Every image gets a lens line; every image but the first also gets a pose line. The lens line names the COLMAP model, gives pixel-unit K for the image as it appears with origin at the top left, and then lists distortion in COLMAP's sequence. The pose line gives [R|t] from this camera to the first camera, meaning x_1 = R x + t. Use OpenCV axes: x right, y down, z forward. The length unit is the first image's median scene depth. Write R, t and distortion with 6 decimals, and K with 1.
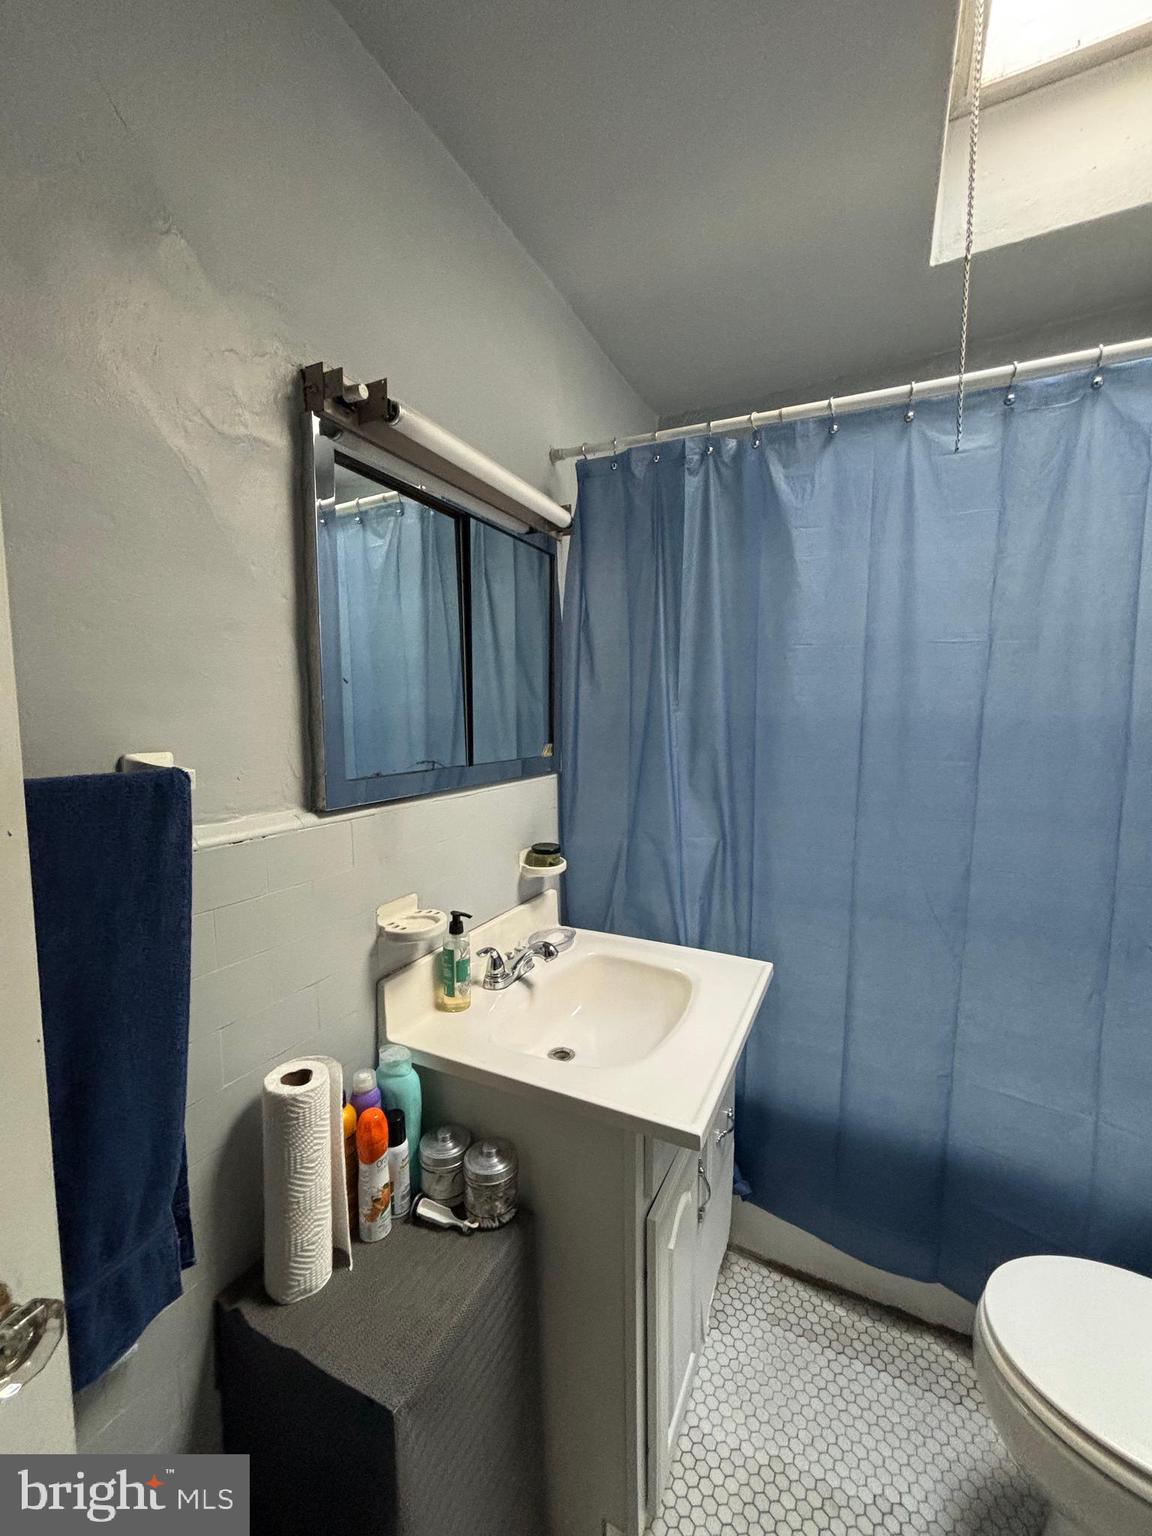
lens RADIAL K [[626.8, 0, 568.0], [0, 626.8, 769.1], [0, 0, 1]] dist [-0.003530, 0.001462]
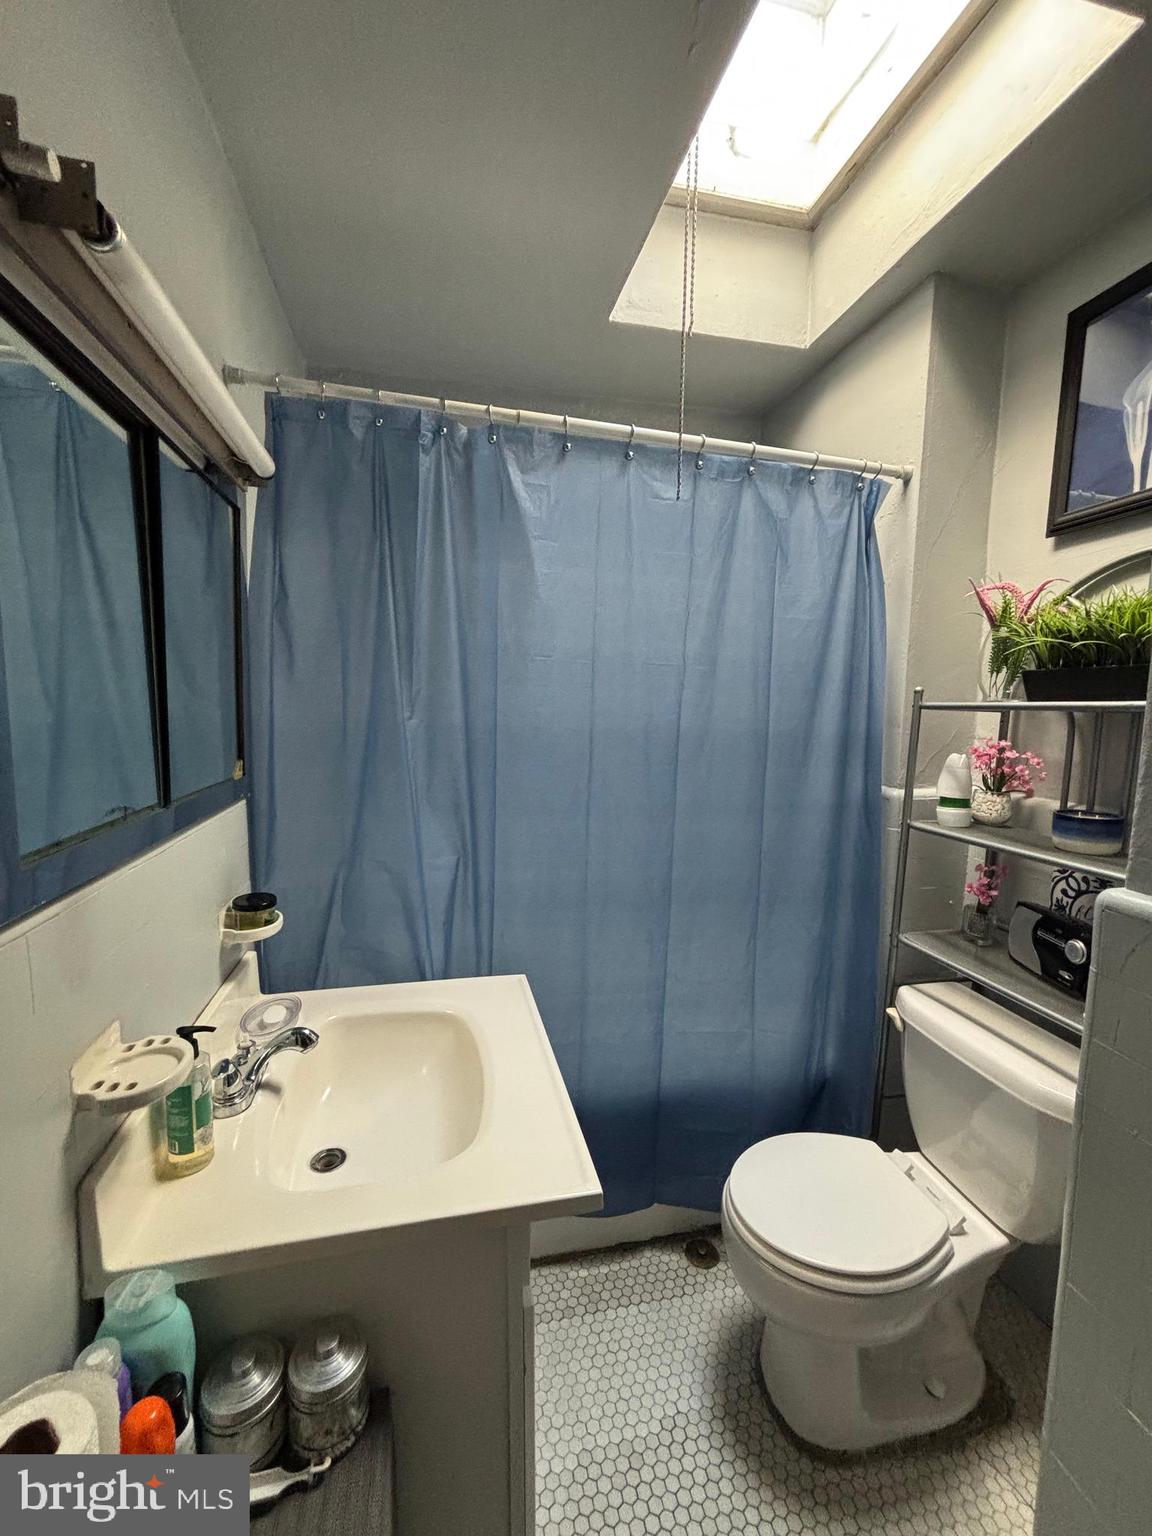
lens RADIAL K [[626.8, 0, 572.0], [0, 626.8, 767.2], [0, 0, 1]] dist [-0.003530, 0.001462]
pose [[0.770961, -0.050496, 0.634877, -0.251294], [0.035533, 0.998710, 0.036285, -0.056947], [-0.635890, -0.005415, 0.771760, 0.202300]]
